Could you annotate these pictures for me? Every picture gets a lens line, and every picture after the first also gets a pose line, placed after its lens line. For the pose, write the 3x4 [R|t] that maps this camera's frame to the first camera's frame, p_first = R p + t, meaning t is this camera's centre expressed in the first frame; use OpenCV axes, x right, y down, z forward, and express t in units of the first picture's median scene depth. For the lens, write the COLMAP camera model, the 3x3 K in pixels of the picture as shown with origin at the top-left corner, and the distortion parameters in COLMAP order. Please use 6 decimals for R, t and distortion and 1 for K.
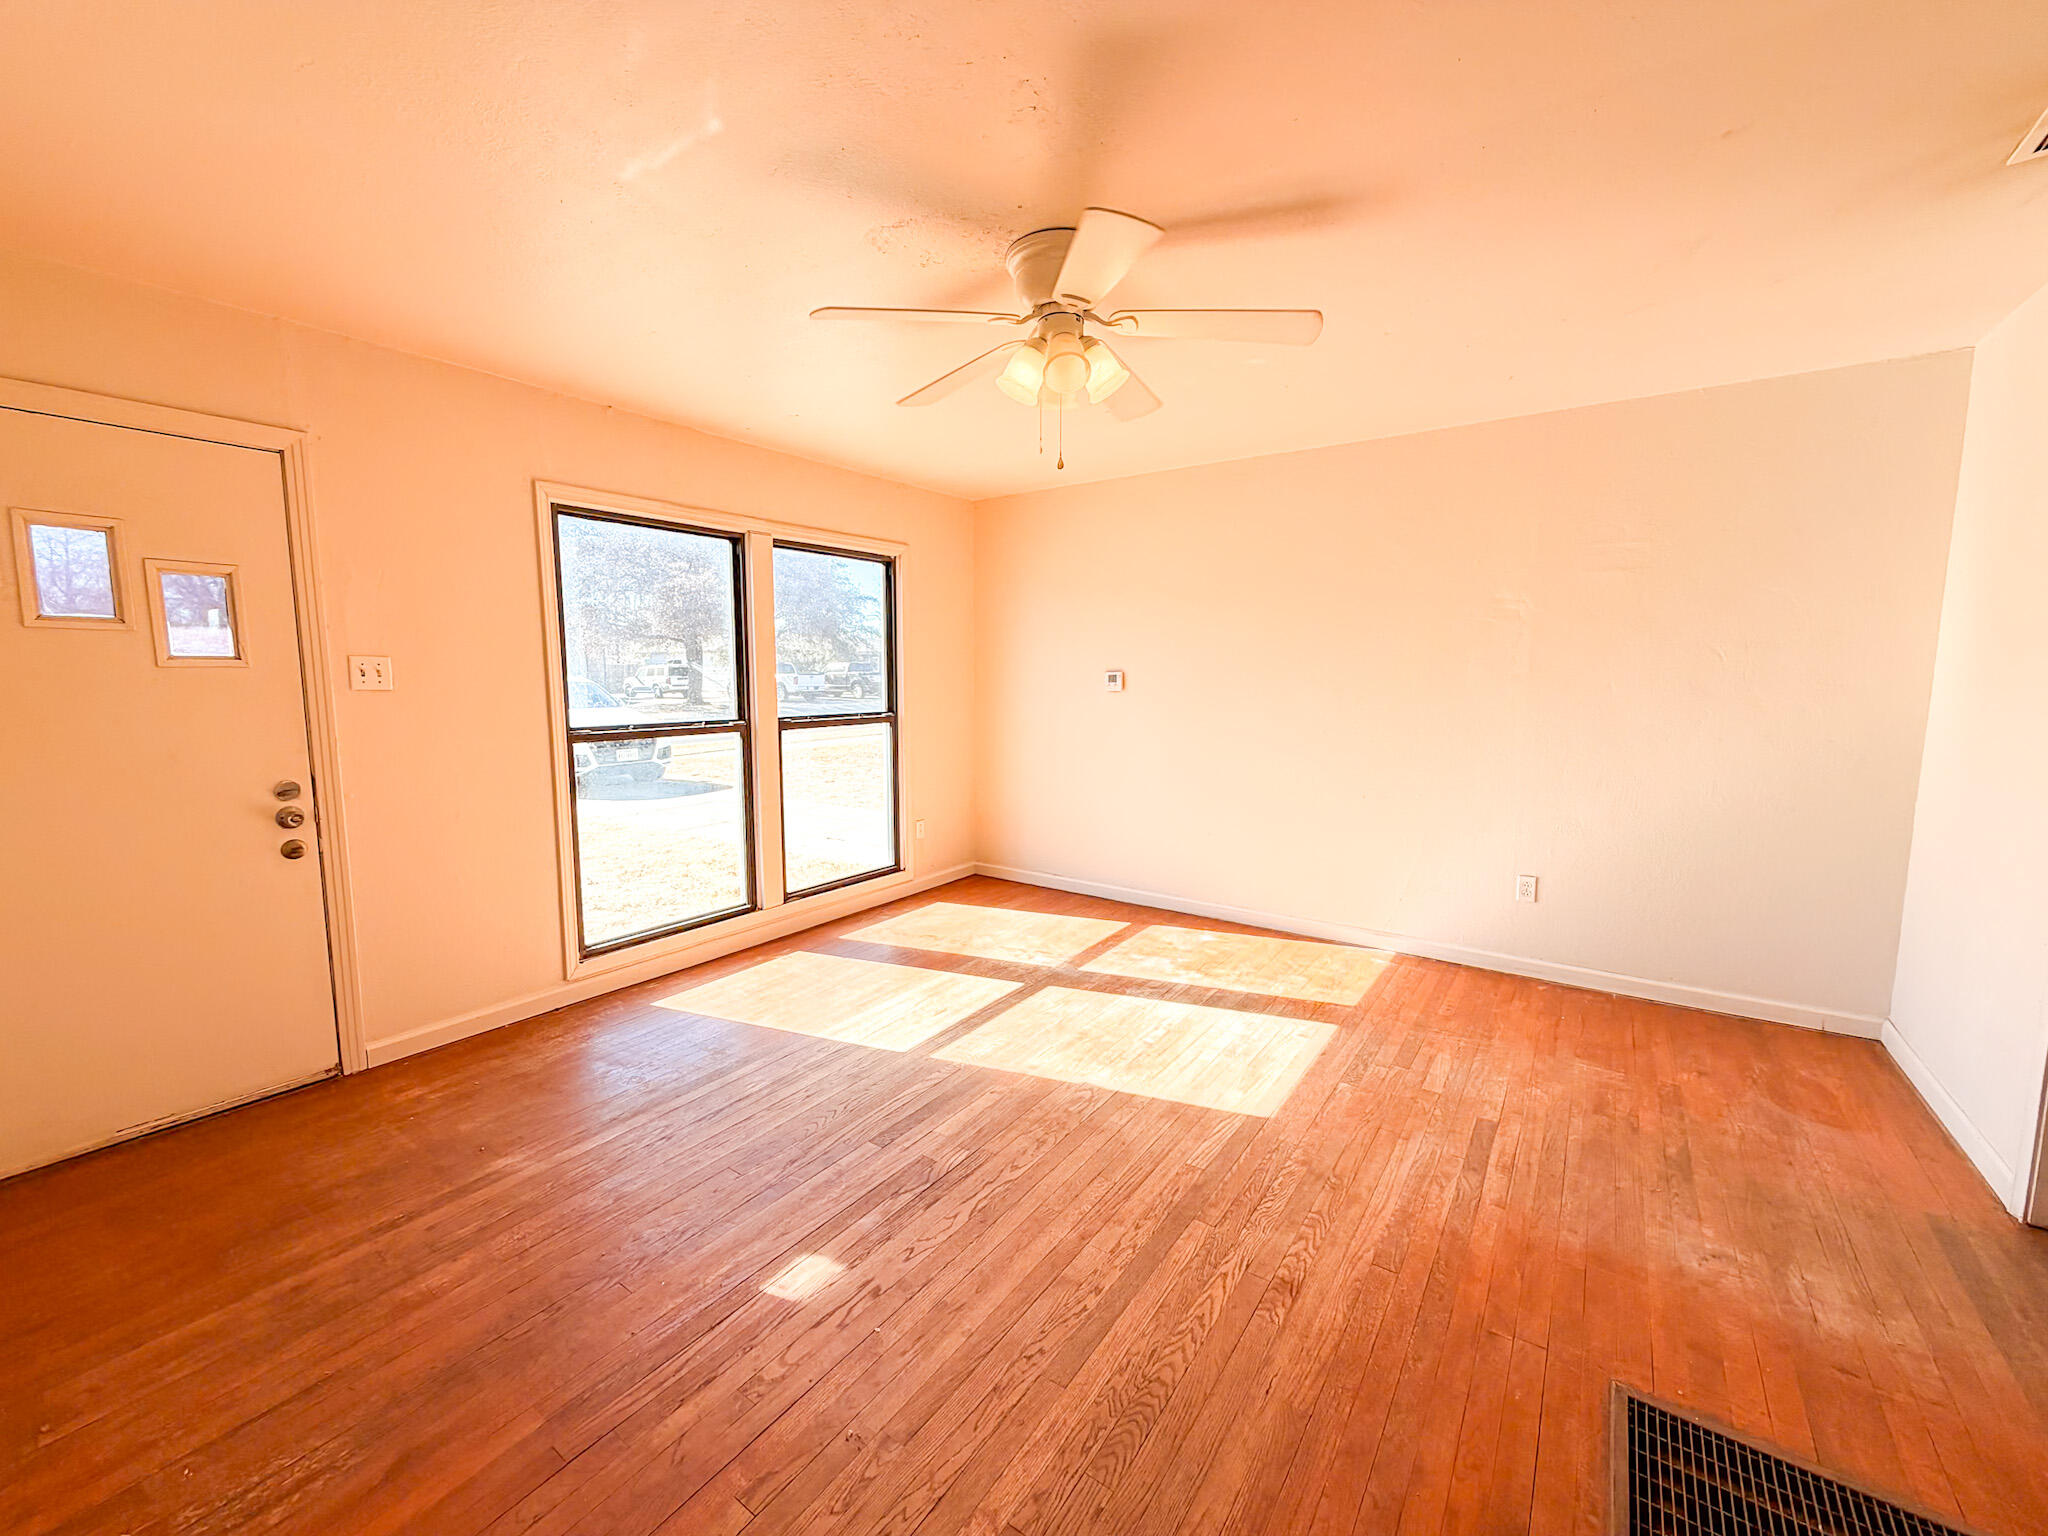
lens RADIAL K [[819.4, 0, 1022.9], [0, 819.4, 763.9], [0, 0, 1]] dist [0.000904, 0.000026]
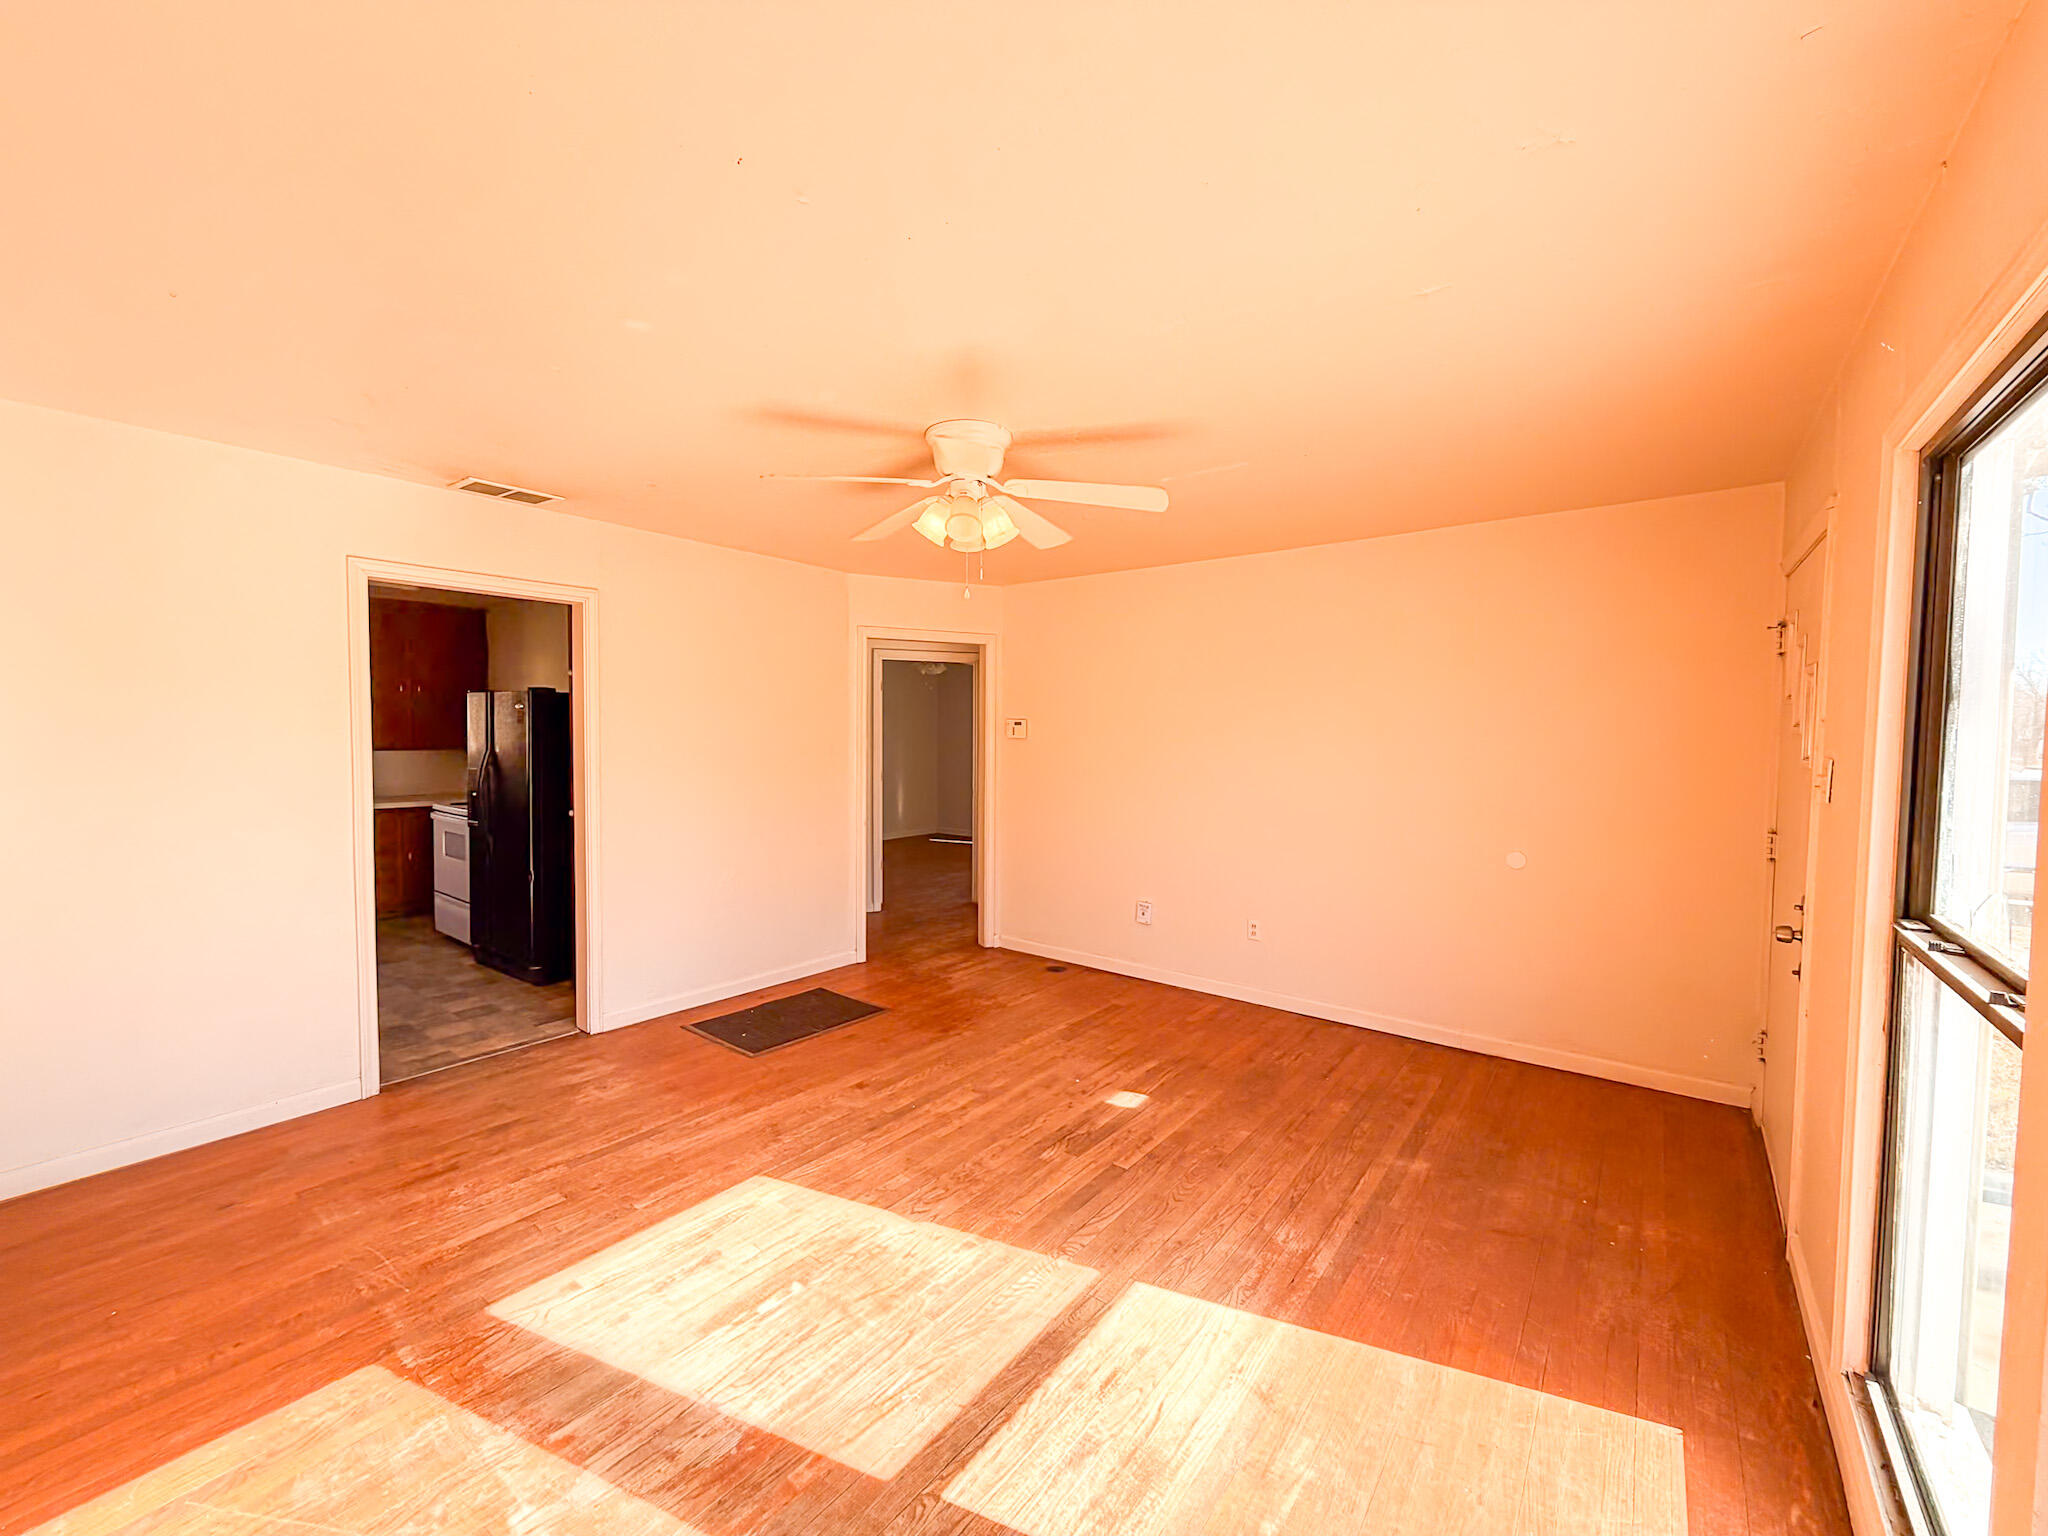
lens RADIAL K [[819.4, 0, 1022.9], [0, 819.4, 770.3], [0, 0, 1]] dist [0.000904, 0.000026]
pose [[-0.999136, -0.009669, 0.040409, -0.075923], [-0.002947, 0.986587, 0.163212, -0.254626], [-0.041445, 0.162952, -0.985763, 1.870375]]
